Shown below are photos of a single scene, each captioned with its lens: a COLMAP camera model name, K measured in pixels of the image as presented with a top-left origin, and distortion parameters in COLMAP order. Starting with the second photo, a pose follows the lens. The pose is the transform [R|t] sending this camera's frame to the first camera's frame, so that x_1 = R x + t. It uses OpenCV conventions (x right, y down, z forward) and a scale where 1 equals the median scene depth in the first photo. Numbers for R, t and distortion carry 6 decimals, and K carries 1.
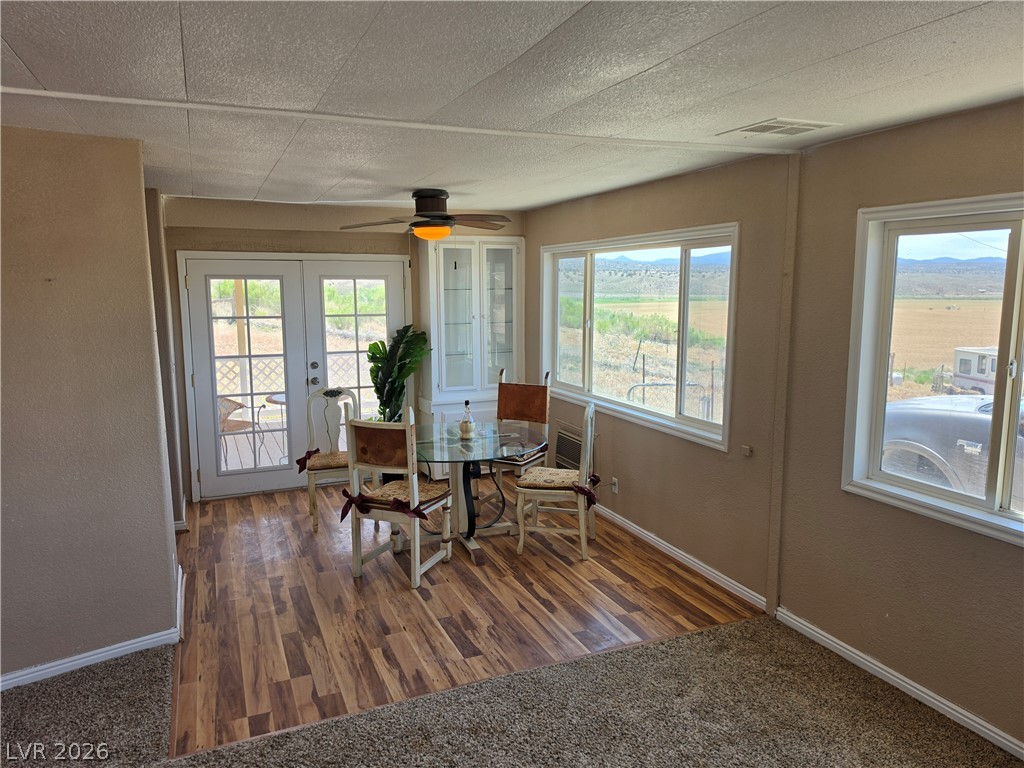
lens RADIAL K [[695.0, 0, 503.9], [0, 695.0, 378.3], [0, 0, 1]] dist [0.025545, -0.037200]
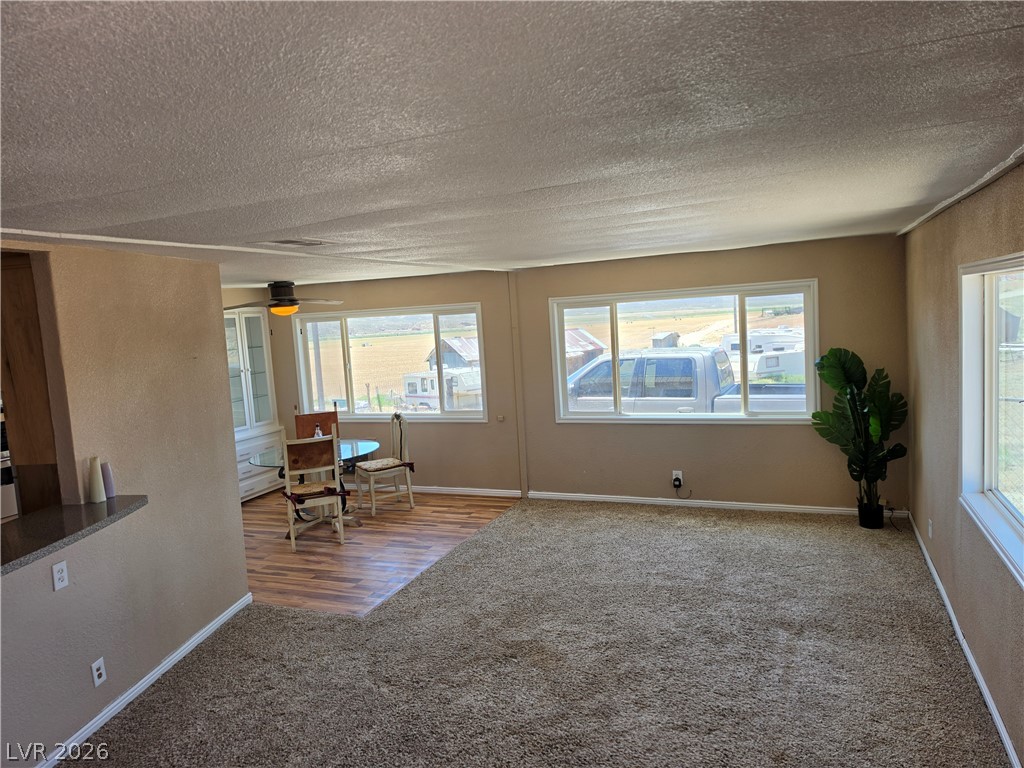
lens RADIAL K [[695.0, 0, 518.0], [0, 695.0, 384.0], [0, 0, 1]] dist [0.025545, -0.037200]
pose [[0.703810, -0.110292, 0.701774, -0.892218], [0.151835, 0.988401, 0.003064, 0.010113], [-0.693973, 0.104397, 0.712393, -0.386005]]
